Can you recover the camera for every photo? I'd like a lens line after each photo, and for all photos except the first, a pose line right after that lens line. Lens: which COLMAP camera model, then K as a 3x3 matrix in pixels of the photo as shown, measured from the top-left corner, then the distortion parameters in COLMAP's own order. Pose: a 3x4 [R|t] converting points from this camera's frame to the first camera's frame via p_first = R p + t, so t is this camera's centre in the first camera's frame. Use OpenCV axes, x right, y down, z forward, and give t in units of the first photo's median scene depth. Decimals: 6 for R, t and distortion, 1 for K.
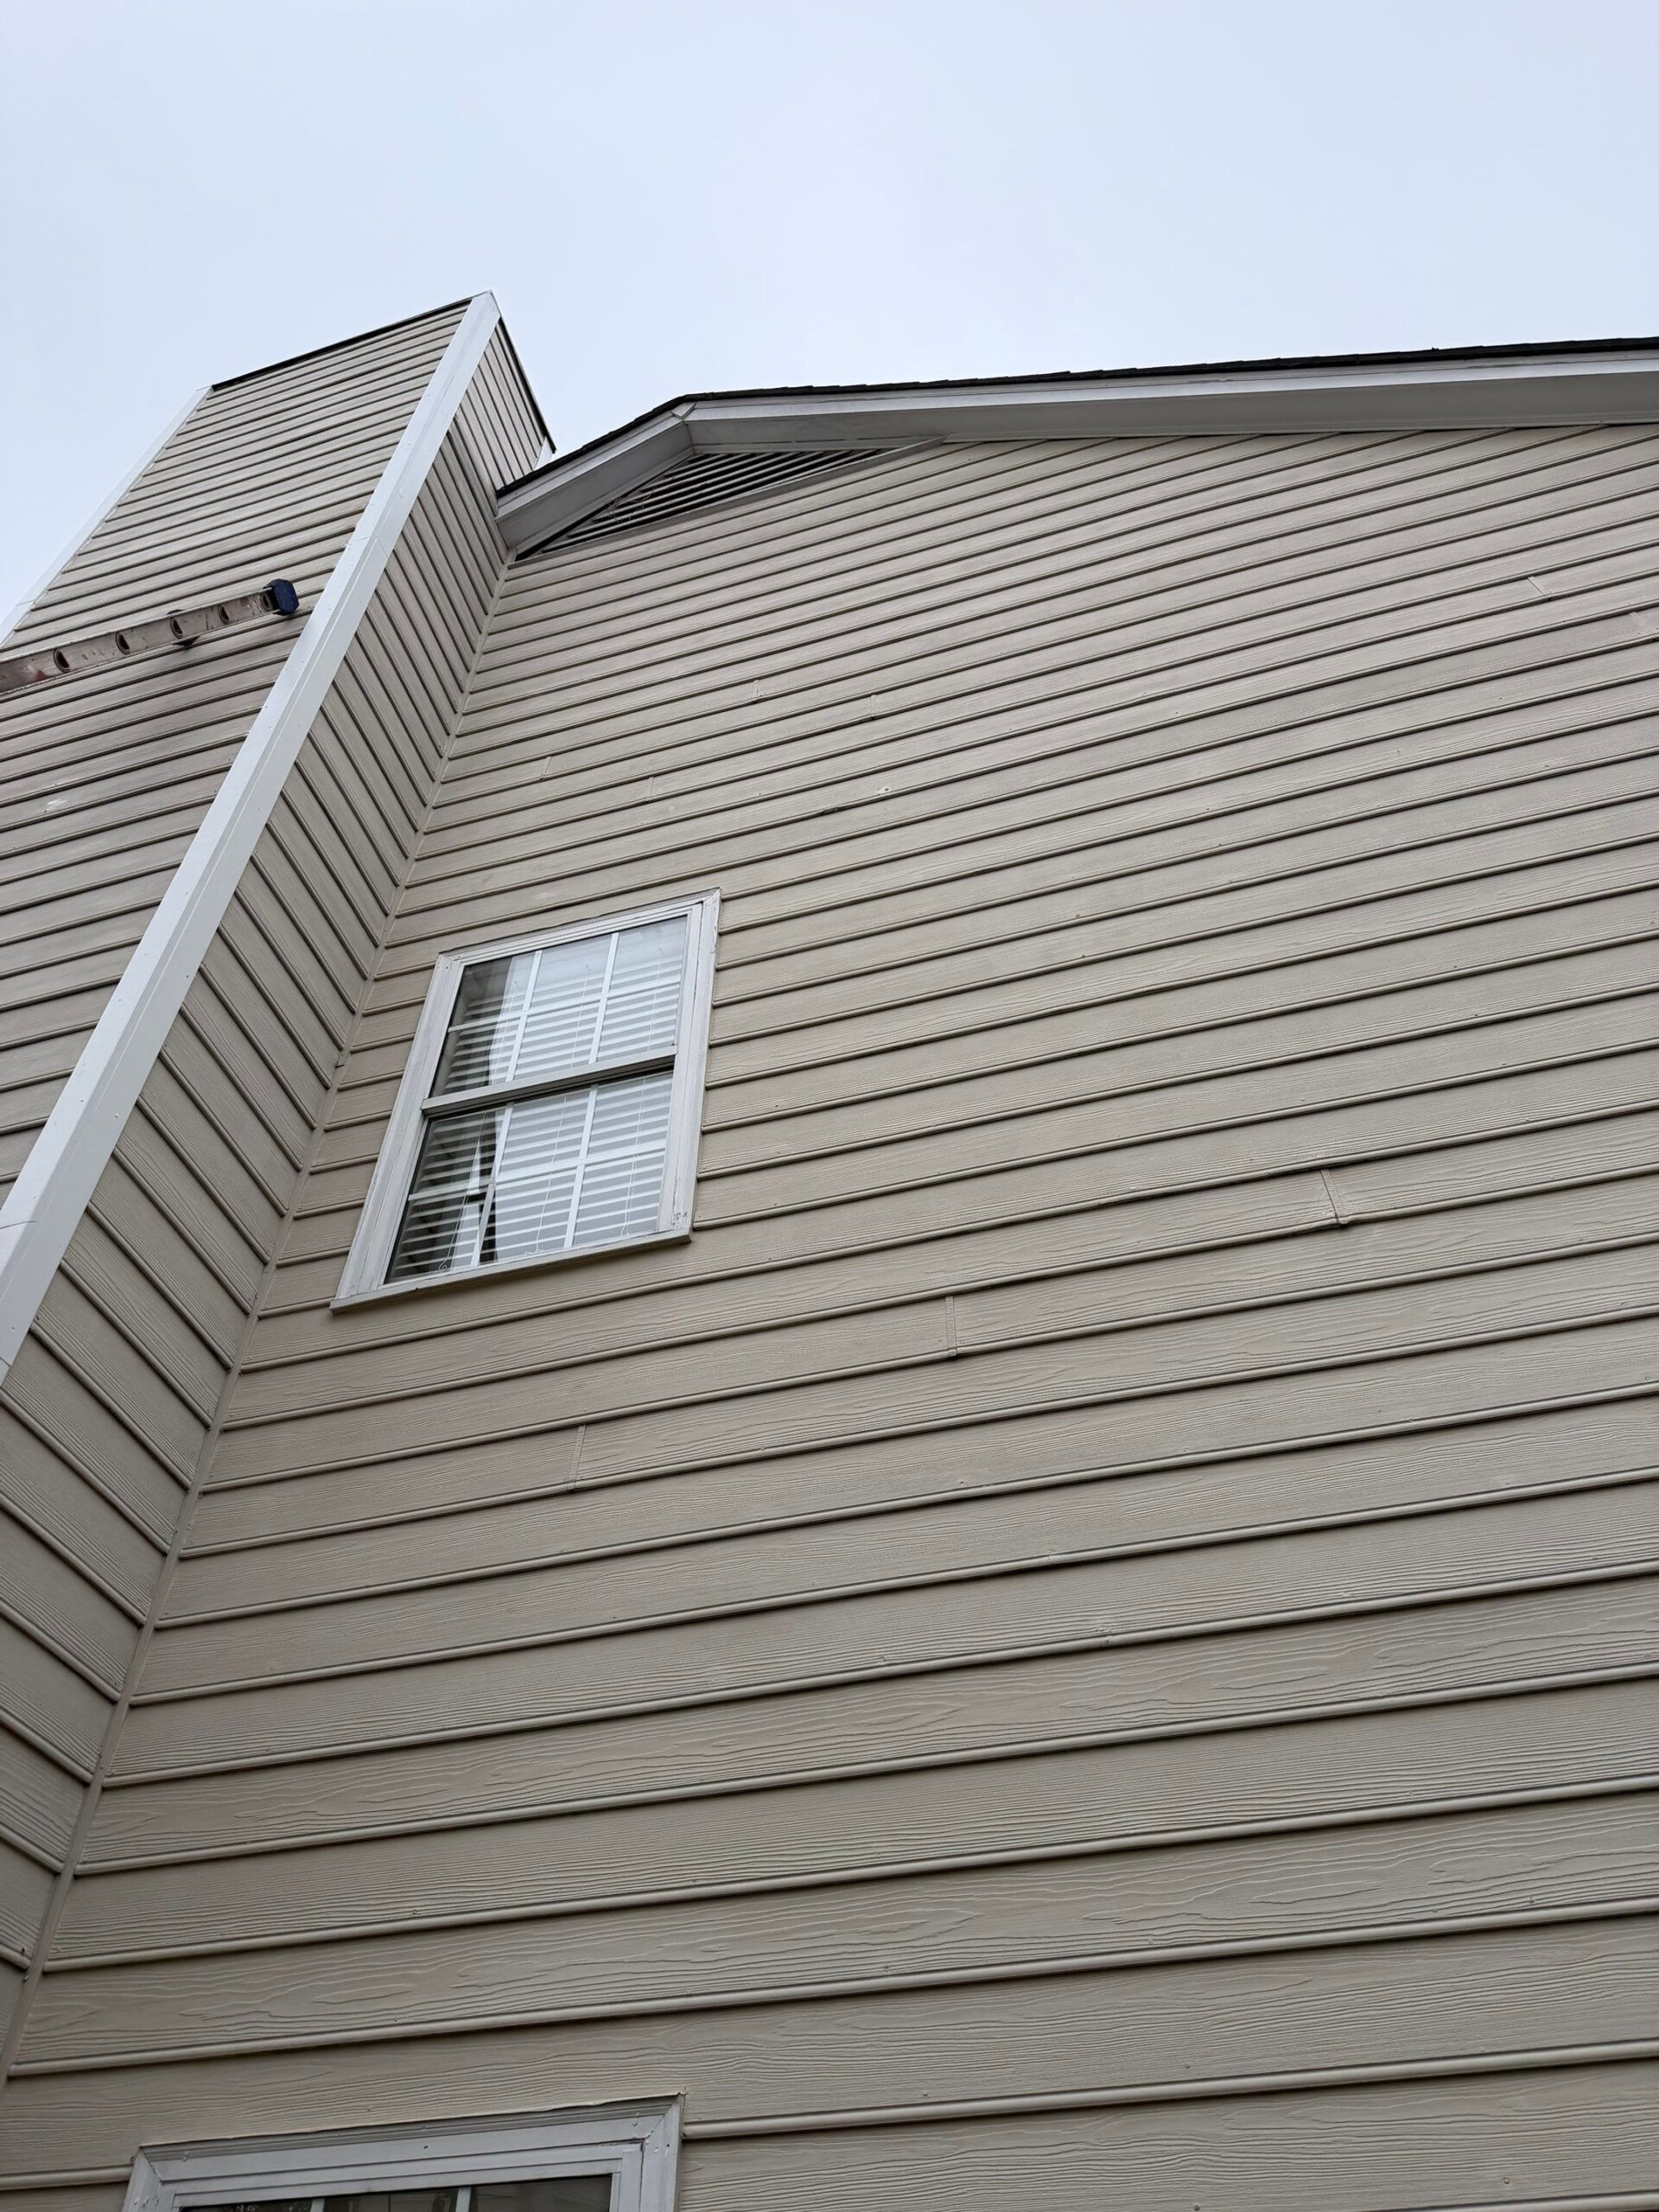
lens RADIAL K [[1564.9, 0, 863.0], [0, 1564.9, 1112.4], [0, 0, 1]] dist [0.044561, -0.058981]
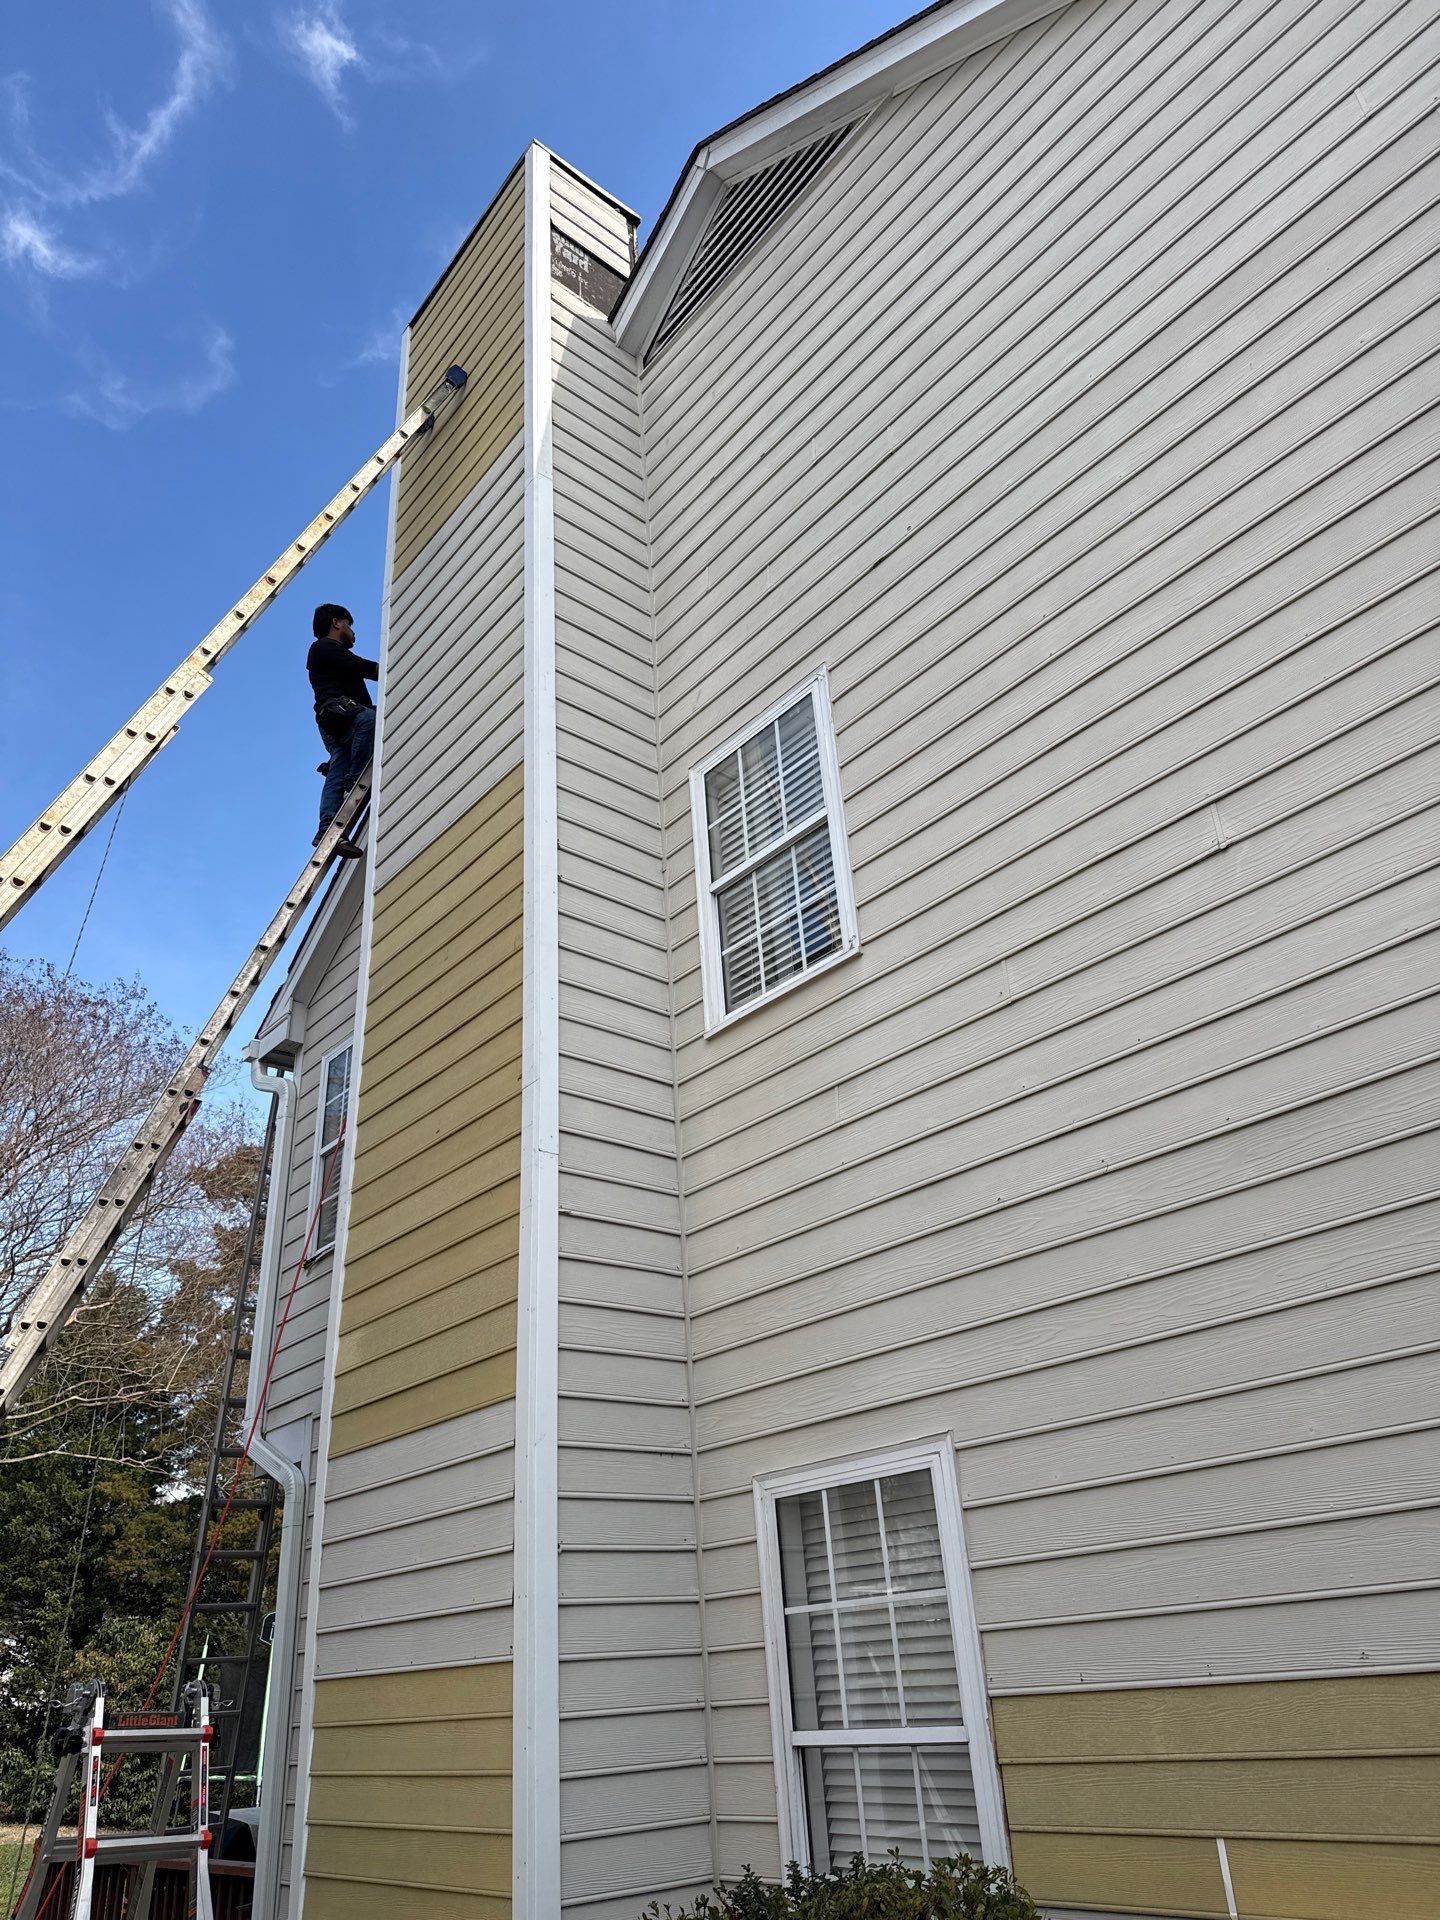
lens RADIAL K [[1358.3, 0, 749.1], [0, 1358.3, 965.5], [0, 0, 1]] dist [0.044561, -0.058981]
pose [[0.837050, -0.295124, -0.460705, 0.487104], [0.434846, 0.869886, 0.232826, -0.318850], [0.332048, -0.395222, 0.856472, -0.275407]]
